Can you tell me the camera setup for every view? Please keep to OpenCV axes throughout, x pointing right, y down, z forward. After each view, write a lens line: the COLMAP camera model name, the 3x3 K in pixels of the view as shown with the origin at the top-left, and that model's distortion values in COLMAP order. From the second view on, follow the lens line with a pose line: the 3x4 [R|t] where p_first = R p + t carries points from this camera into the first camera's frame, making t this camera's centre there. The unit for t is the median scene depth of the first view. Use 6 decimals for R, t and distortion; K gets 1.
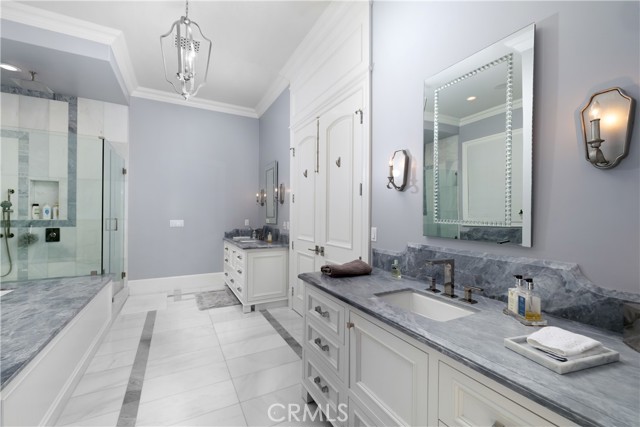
lens RADIAL K [[267.6, 0, 319.0], [0, 267.6, 214.5], [0, 0, 1]] dist [0.001713, 0.000405]
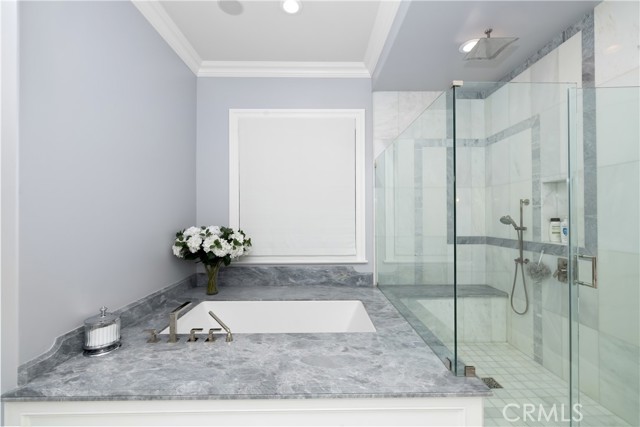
lens RADIAL K [[267.6, 0, 320.6], [0, 267.6, 213.9], [0, 0, 1]] dist [0.001713, 0.000405]
pose [[-0.460010, -0.016576, -0.887759, -0.227972], [0.001945, 0.999805, -0.019676, -0.039202], [0.887912, -0.010778, -0.459888, 0.815990]]
